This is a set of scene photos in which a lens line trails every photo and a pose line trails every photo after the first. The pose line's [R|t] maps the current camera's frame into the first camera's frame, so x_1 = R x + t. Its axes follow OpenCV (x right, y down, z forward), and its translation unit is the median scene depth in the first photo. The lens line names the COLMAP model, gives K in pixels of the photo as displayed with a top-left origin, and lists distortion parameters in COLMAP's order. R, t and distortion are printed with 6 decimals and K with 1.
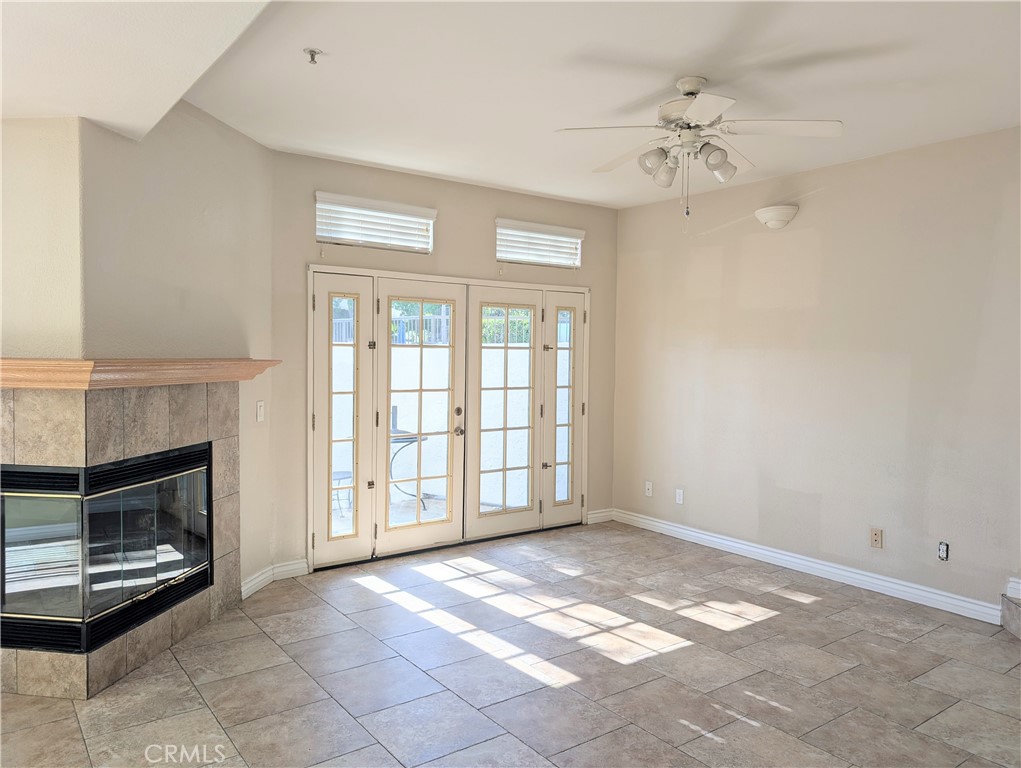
lens RADIAL K [[733.0, 0, 507.6], [0, 733.0, 383.0], [0, 0, 1]] dist [0.002138, -0.000472]
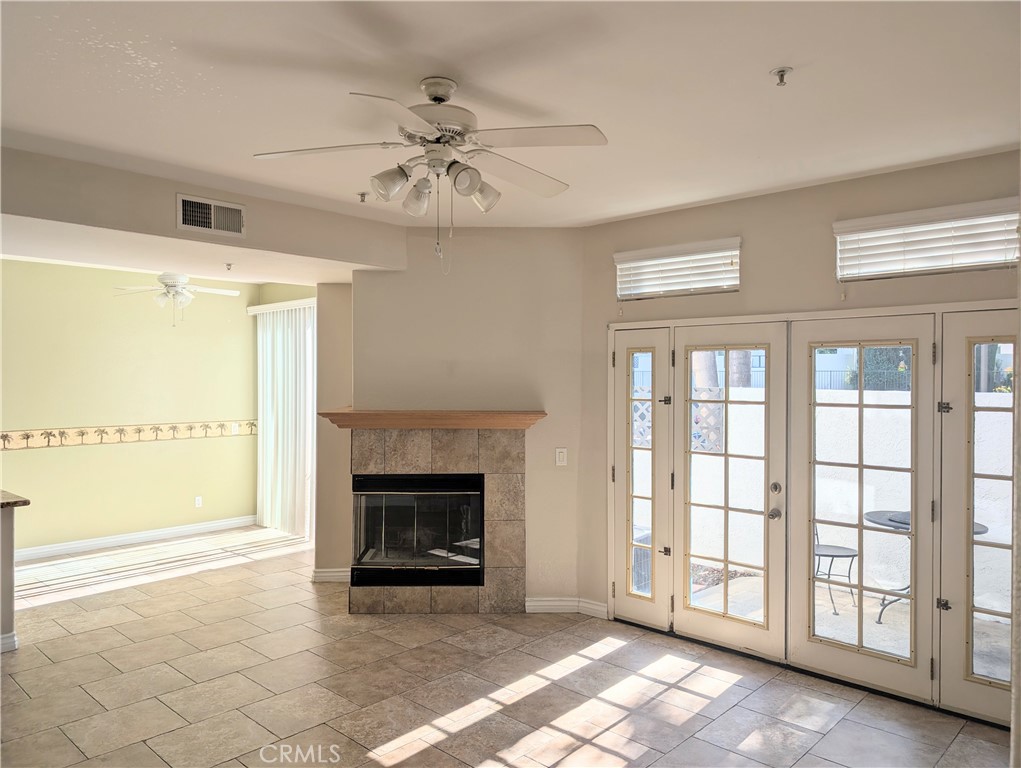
lens RADIAL K [[734.9, 0, 509.0], [0, 734.9, 382.5], [0, 0, 1]] dist [0.048700, -0.045538]
pose [[0.173396, -0.004544, -0.984842, 0.737595], [-0.040837, 0.999096, -0.011800, -0.057883], [0.984005, 0.042264, 0.173054, 0.668004]]
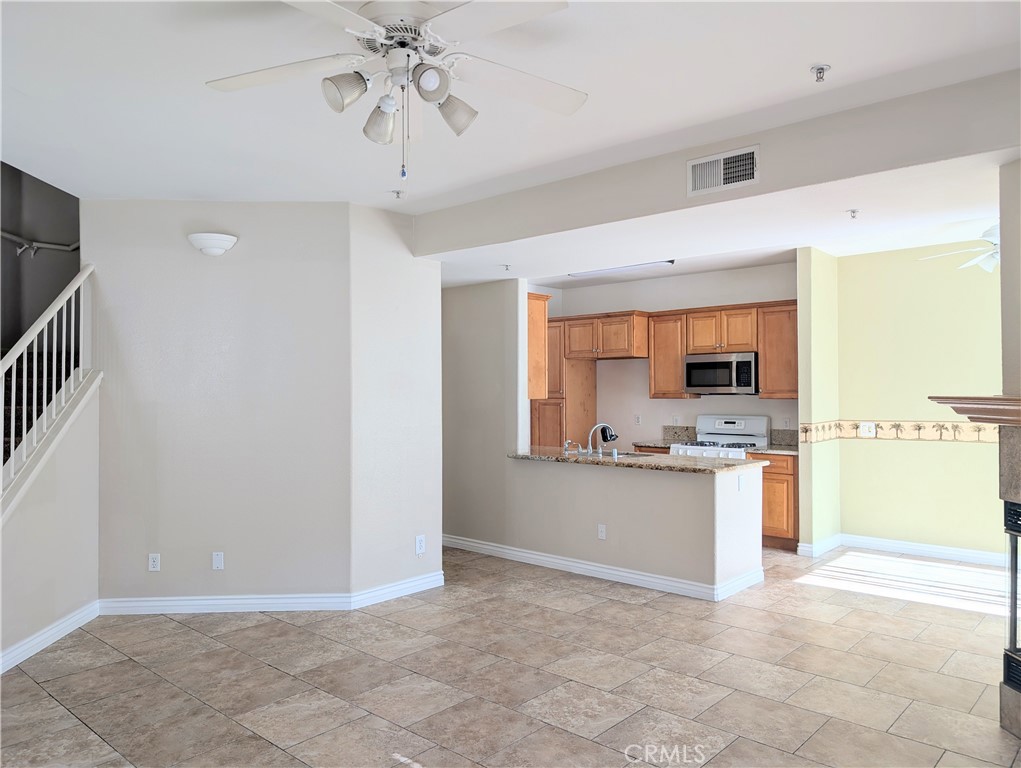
lens RADIAL K [[734.9, 0, 509.0], [0, 734.9, 382.5], [0, 0, 1]] dist [0.048700, -0.045538]
pose [[-0.980456, -0.010332, -0.196467, 0.199594], [-0.016085, 0.999487, 0.027711, -0.043157], [0.196080, 0.030330, -0.980119, 1.196953]]
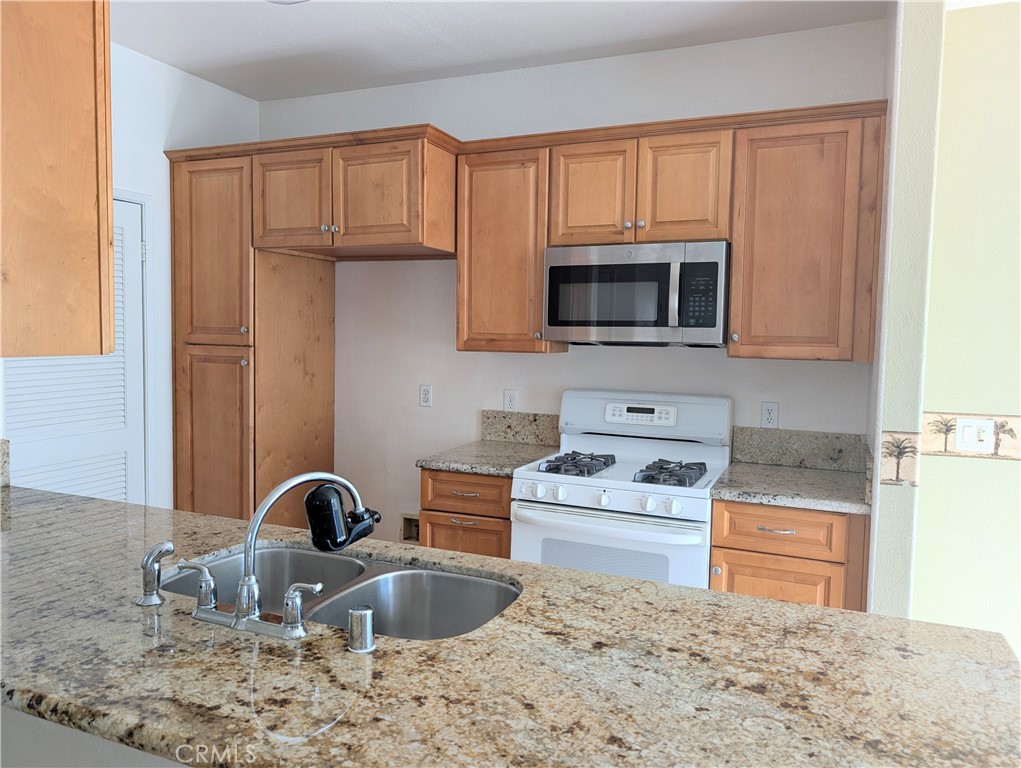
lens RADIAL K [[733.0, 0, 507.6], [0, 733.0, 383.0], [0, 0, 1]] dist [0.002138, -0.000472]
pose [[-0.869518, 0.006372, -0.493860, -0.133528], [-0.048992, 0.993872, 0.099083, -0.006970], [0.491465, 0.110349, -0.863878, 0.267371]]
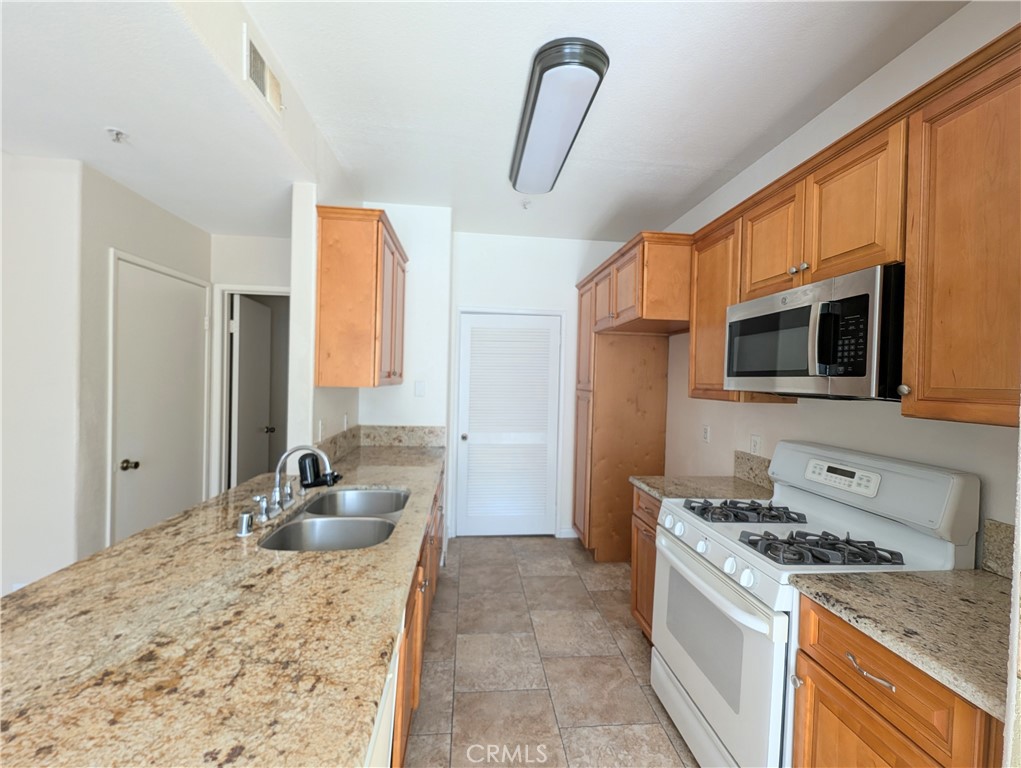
lens RADIAL K [[423.7, 0, 510.9], [0, 423.7, 382.2], [0, 0, 1]] dist [0.008588, -0.003234]
pose [[-0.855898, -0.041010, 0.515515, -0.518531], [-0.016438, 0.998504, 0.052141, -0.007733], [-0.516883, 0.036154, -0.855292, 0.179581]]
